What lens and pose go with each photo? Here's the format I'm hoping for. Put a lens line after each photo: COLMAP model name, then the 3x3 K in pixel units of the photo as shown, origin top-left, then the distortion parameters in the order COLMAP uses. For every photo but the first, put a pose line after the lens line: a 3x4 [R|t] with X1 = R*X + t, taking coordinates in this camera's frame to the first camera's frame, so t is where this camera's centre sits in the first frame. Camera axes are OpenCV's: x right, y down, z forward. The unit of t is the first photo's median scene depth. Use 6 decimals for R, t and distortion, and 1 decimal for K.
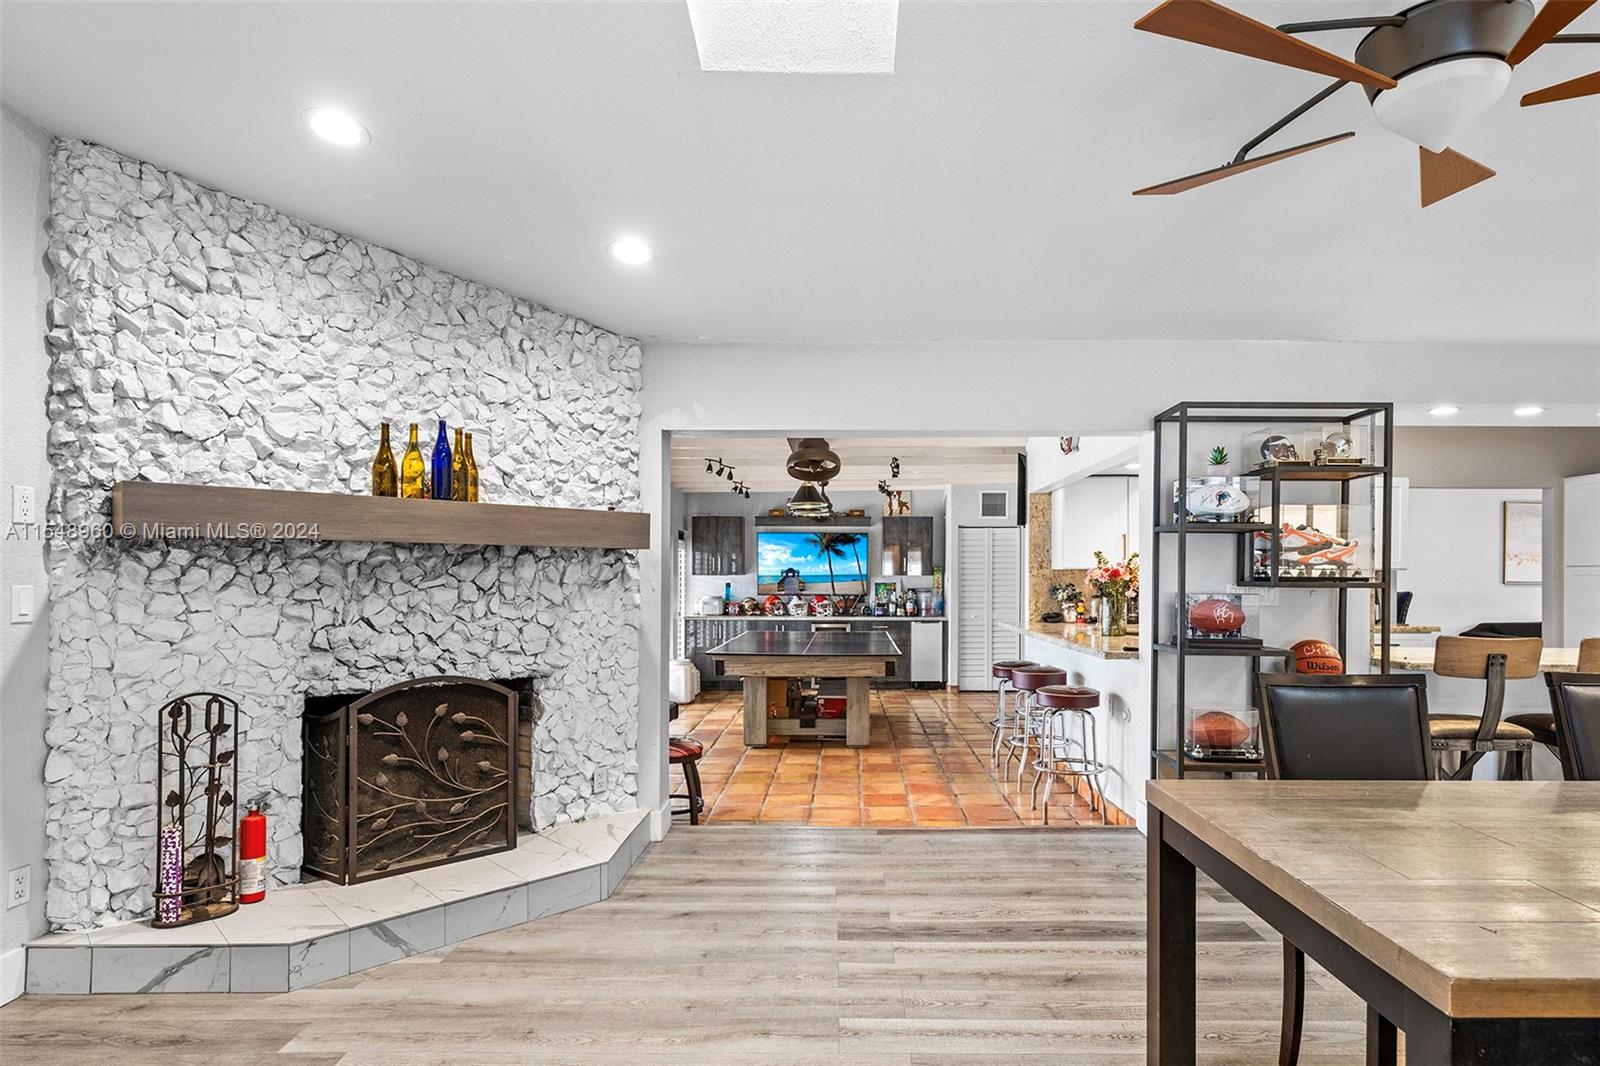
lens RADIAL K [[844.5, 0, 820.9], [0, 844.5, 596.0], [0, 0, 1]] dist [0.003559, 0.000070]
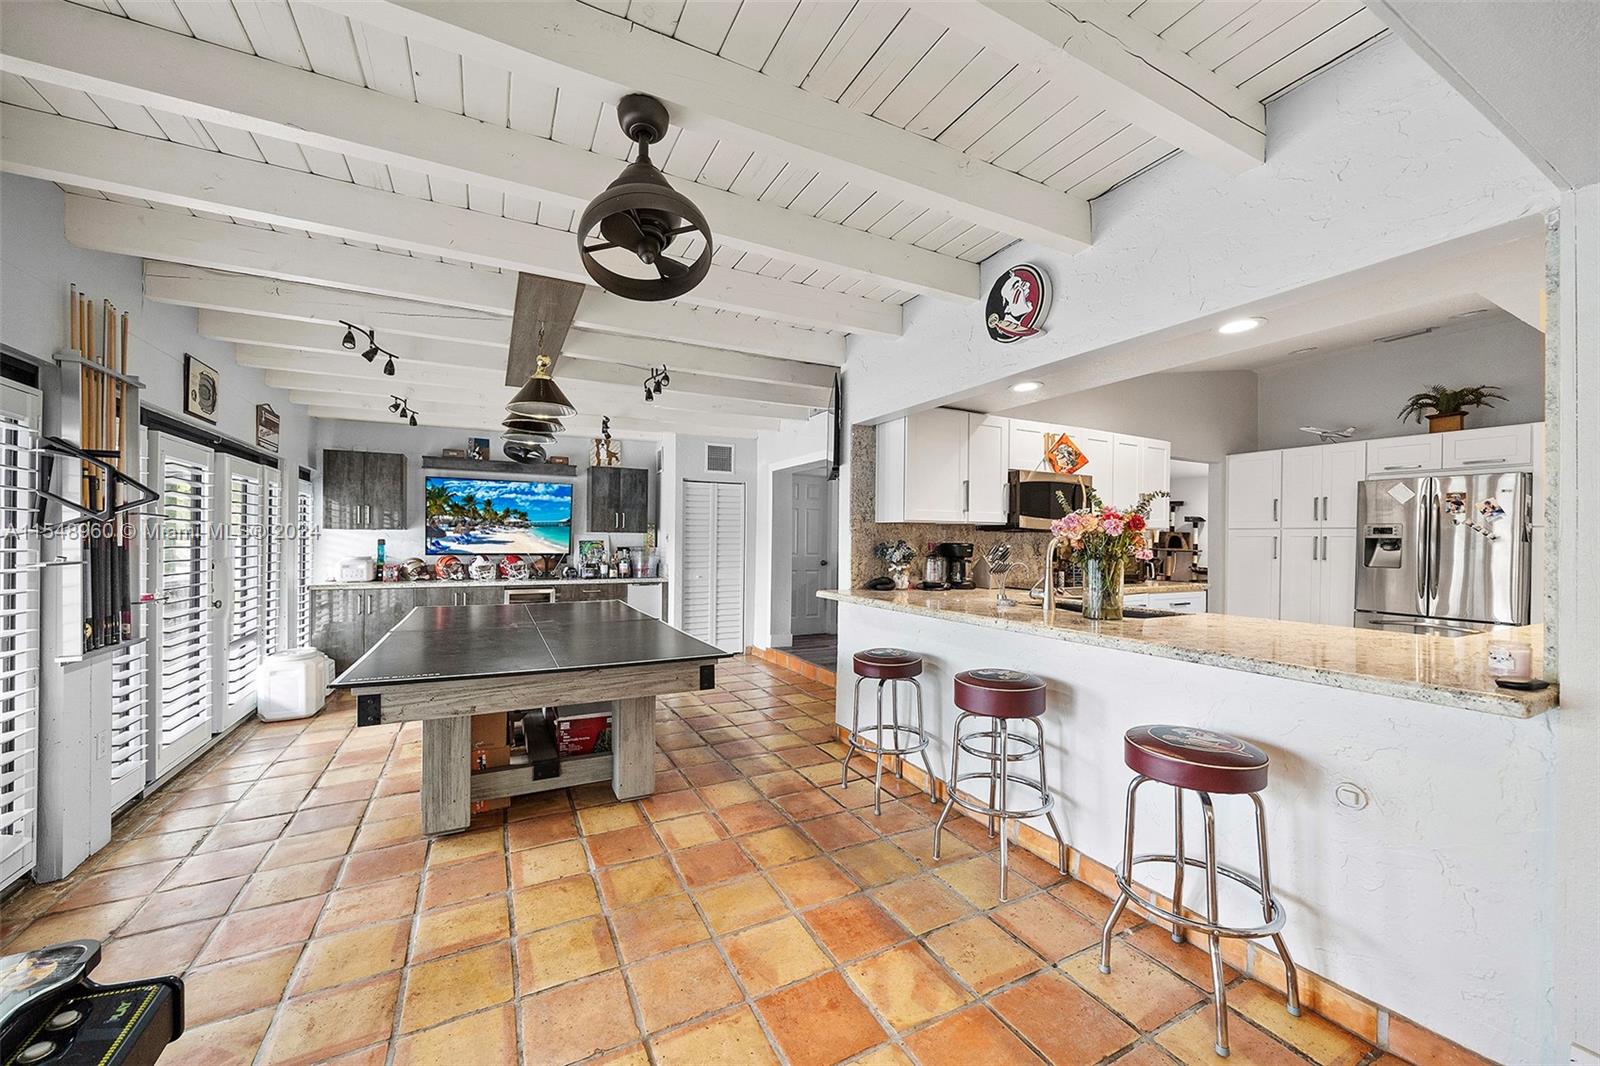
lens RADIAL K [[603.4, 0, 788.7], [0, 603.4, 548.4], [0, 0, 1]] dist [-0.000107, -0.000029]
pose [[0.881916, 0.000980, 0.471406, -0.043234], [0.002756, 0.999970, -0.007236, -0.002369], [-0.471399, 0.007681, 0.881886, 0.351636]]
